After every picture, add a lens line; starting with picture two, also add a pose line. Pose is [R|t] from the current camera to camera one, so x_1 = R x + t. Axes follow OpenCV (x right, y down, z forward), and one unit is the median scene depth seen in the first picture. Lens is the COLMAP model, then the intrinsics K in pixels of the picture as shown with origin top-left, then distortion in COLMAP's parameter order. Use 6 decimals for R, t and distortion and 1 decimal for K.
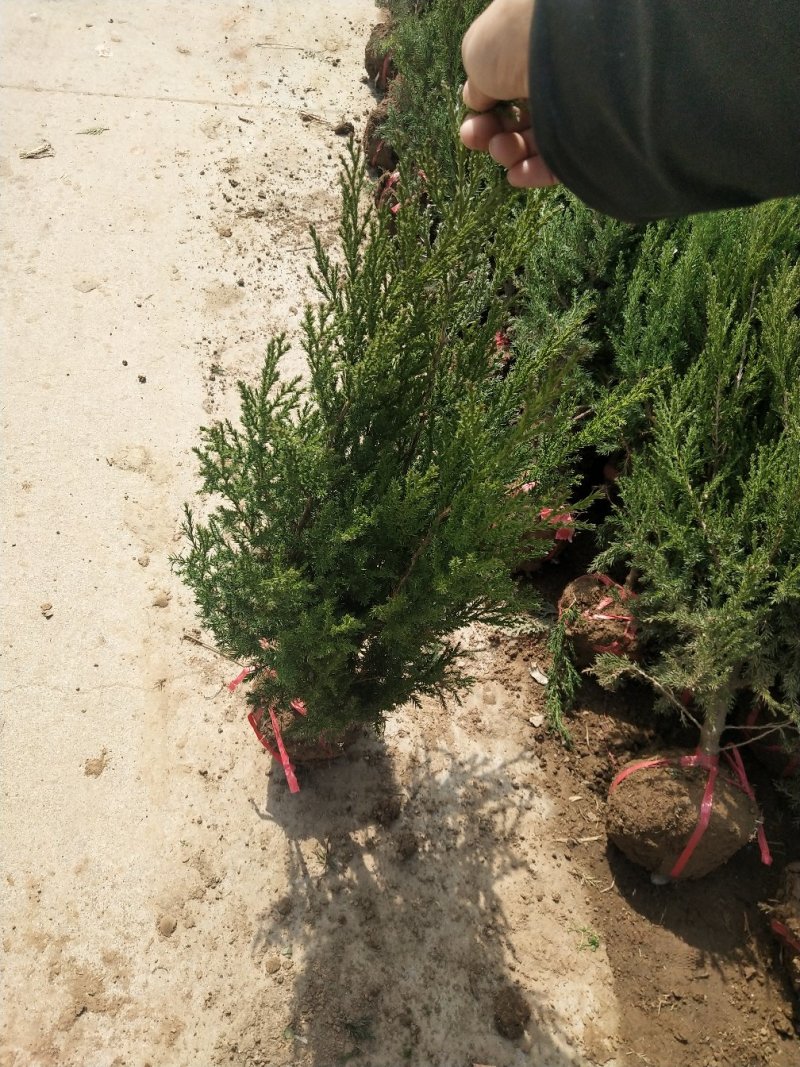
lens RADIAL K [[833.5, 0, 400.0], [0, 833.5, 533.5], [0, 0, 1]] dist [-0.025321, 0.062724]
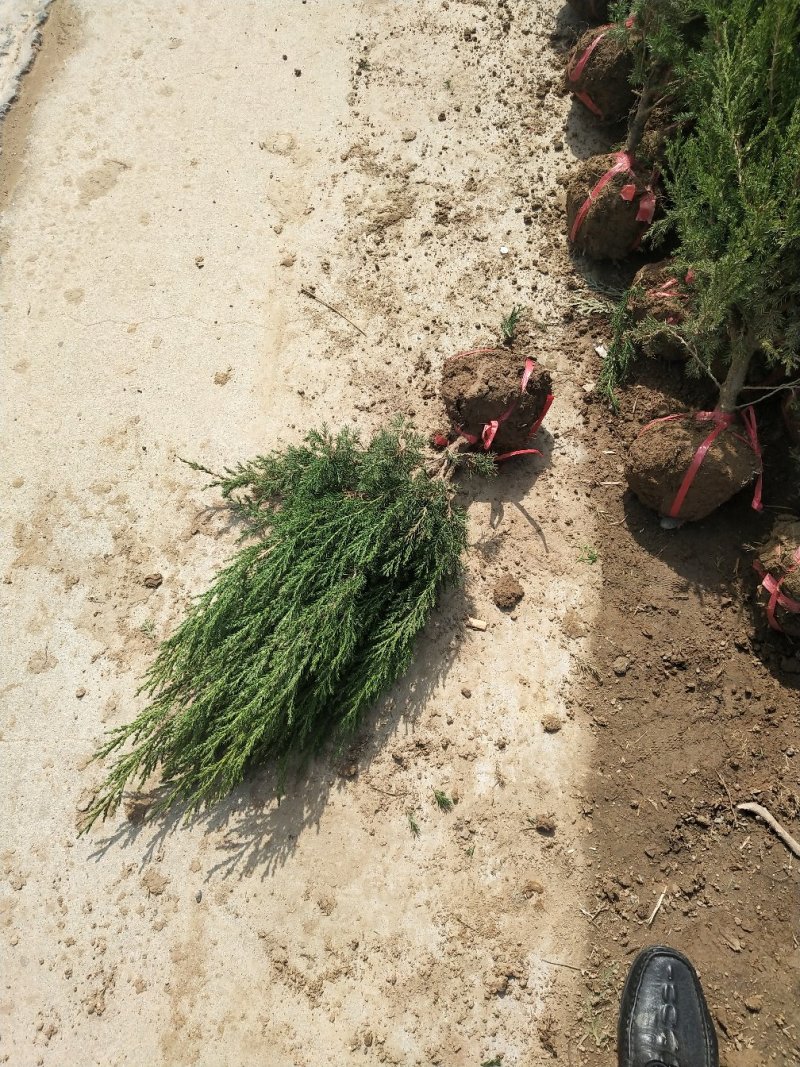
lens RADIAL K [[833.5, 0, 400.0], [0, 833.5, 533.5], [0, 0, 1]] dist [-0.025321, 0.062724]
pose [[0.956159, 0.134919, -0.259918, 0.257573], [-0.072073, 0.968665, 0.237685, 0.182615], [0.283842, -0.208532, 0.935921, -0.172749]]
